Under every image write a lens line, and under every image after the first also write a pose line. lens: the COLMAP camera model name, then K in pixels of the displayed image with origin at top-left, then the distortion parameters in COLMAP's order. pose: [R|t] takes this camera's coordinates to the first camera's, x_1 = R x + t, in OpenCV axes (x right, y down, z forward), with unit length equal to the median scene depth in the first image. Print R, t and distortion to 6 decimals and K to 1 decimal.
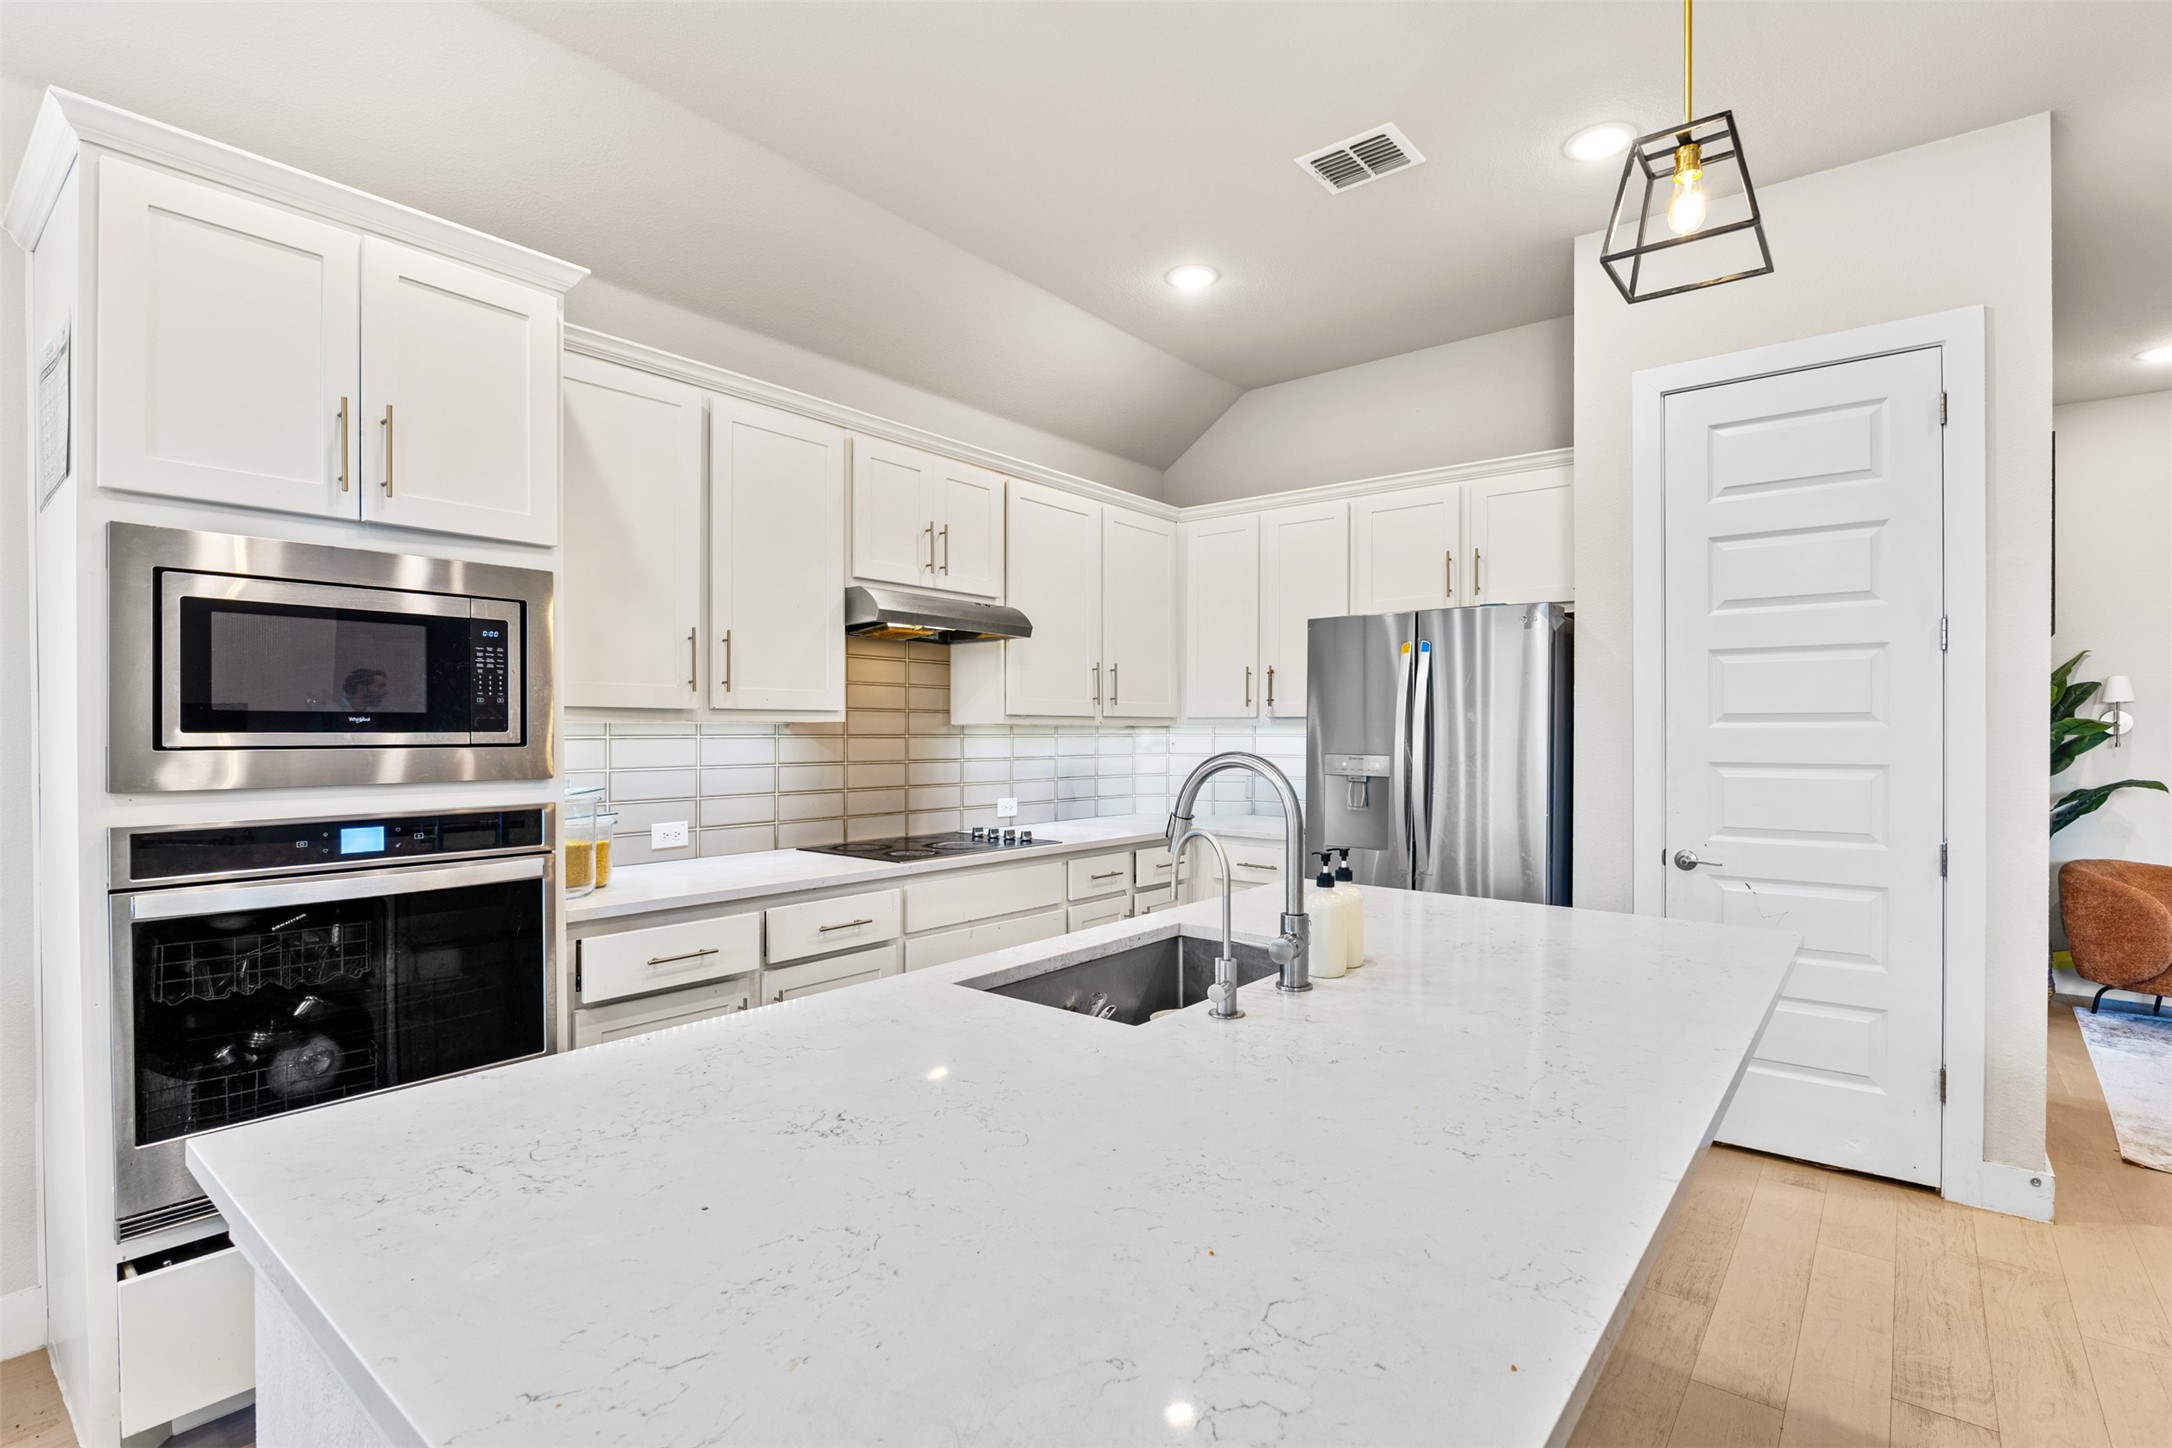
lens RADIAL K [[1021.1, 0, 1095.5], [0, 1021.1, 736.0], [0, 0, 1]] dist [-0.000935, -0.000962]
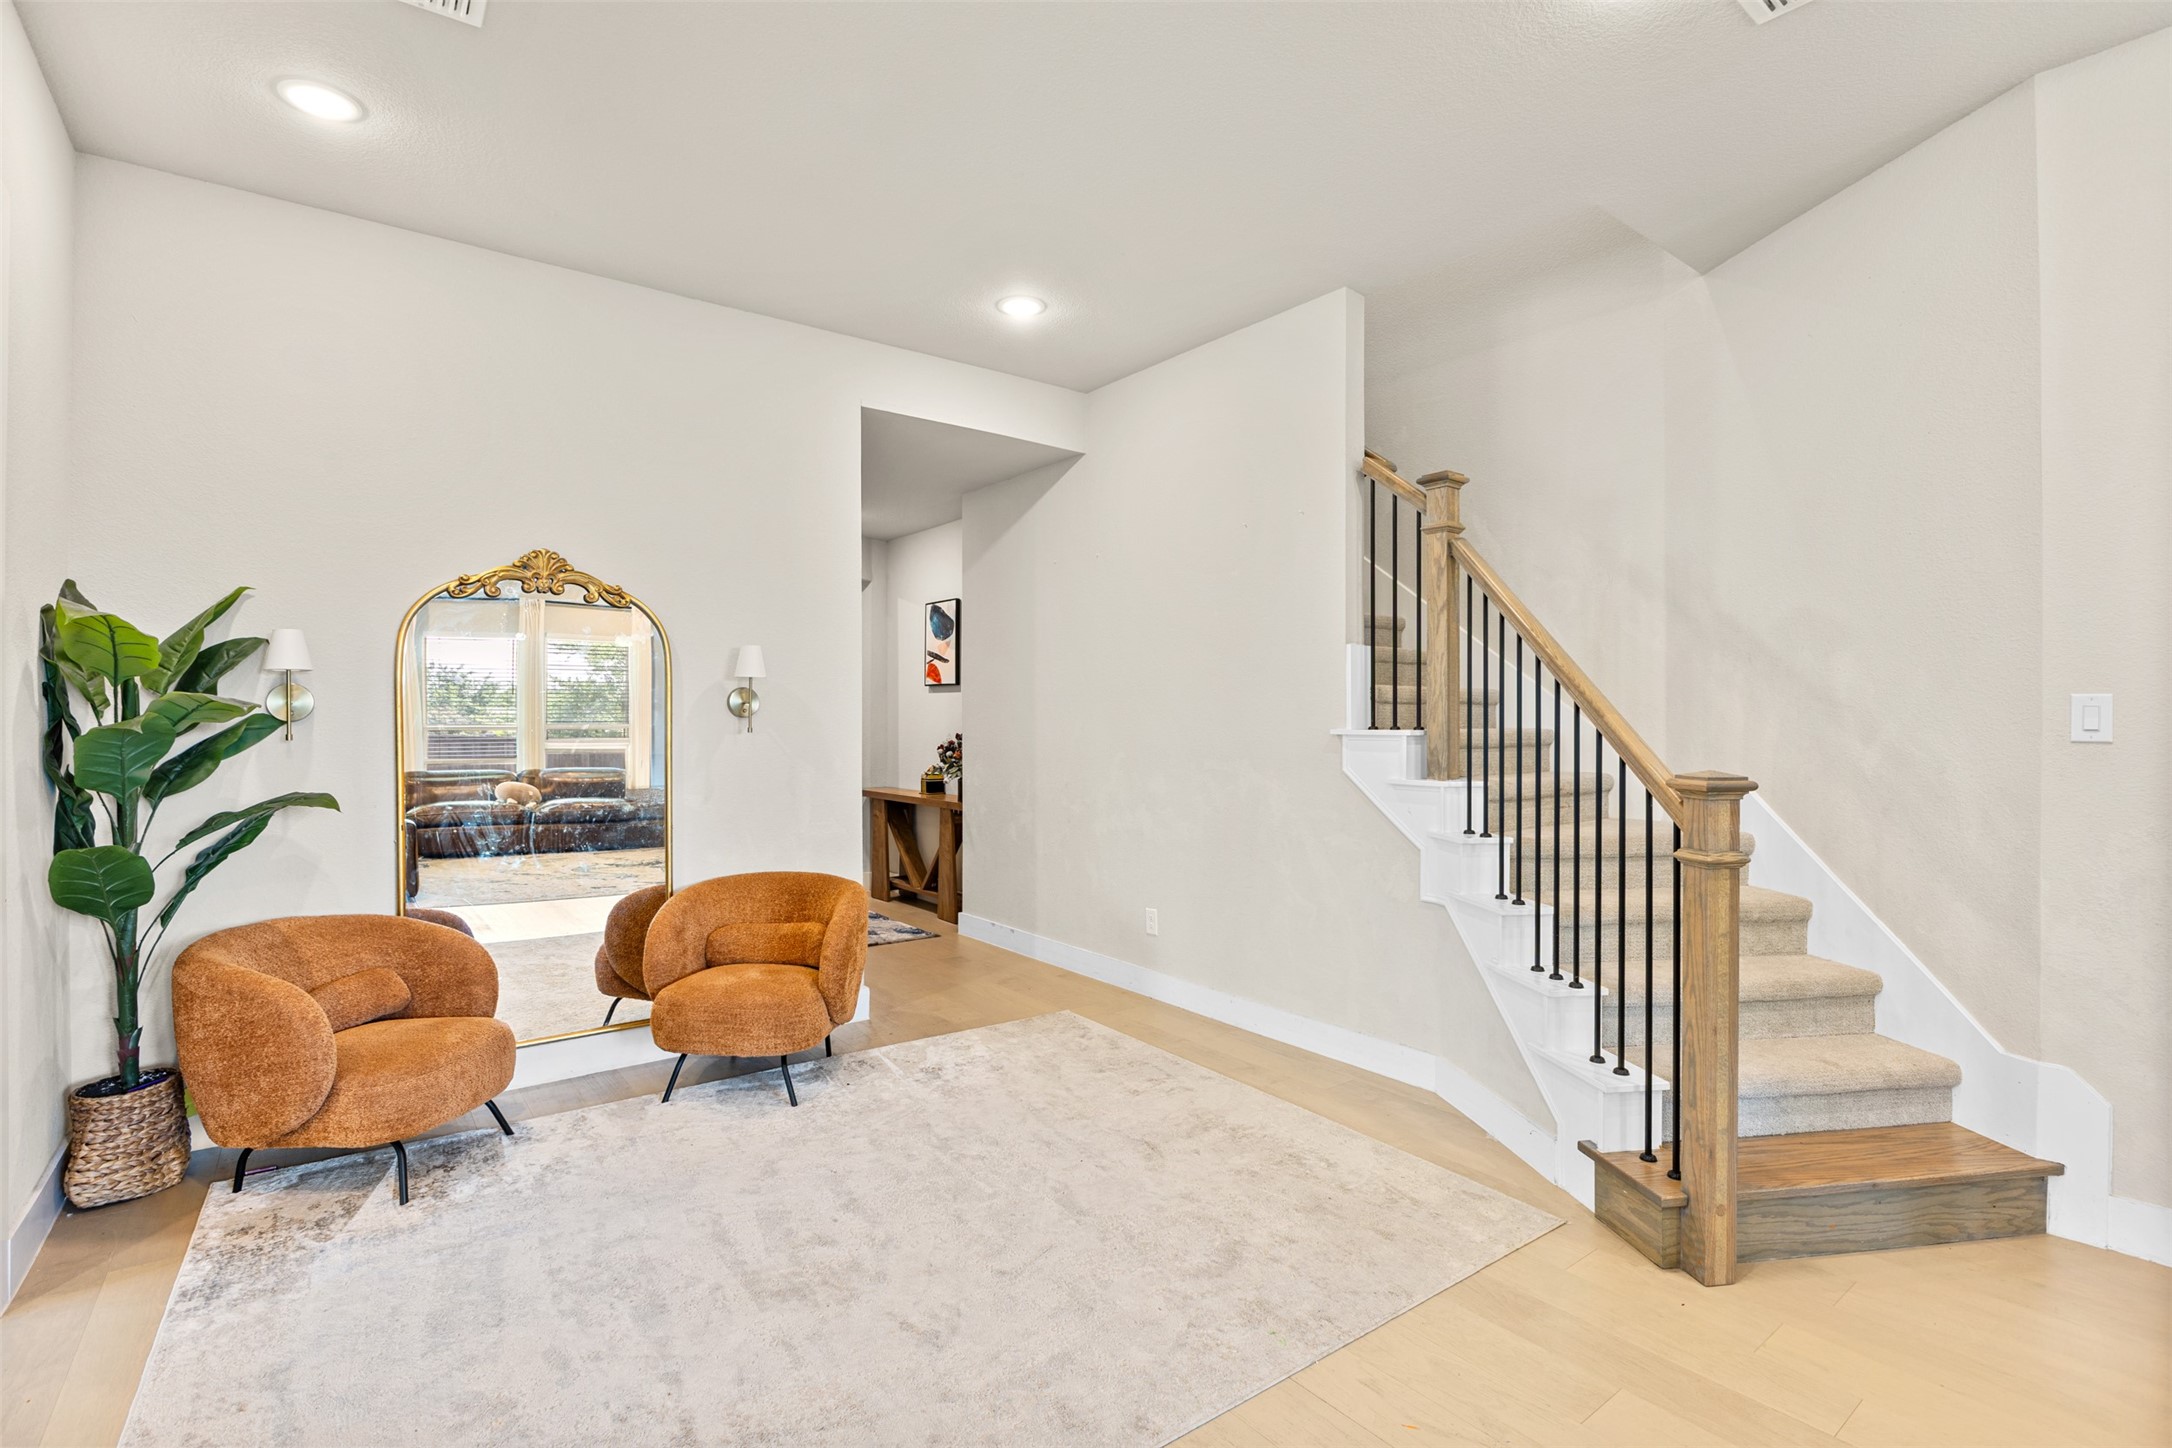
lens RADIAL K [[1021.1, 0, 1091.2], [0, 1021.1, 722.8], [0, 0, 1]] dist [-0.000935, -0.000962]
pose [[0.250383, -0.017067, 0.967996, 0.512470], [0.014397, 0.999800, 0.013904, -0.001949], [-0.968040, 0.010455, 0.250579, 0.351436]]
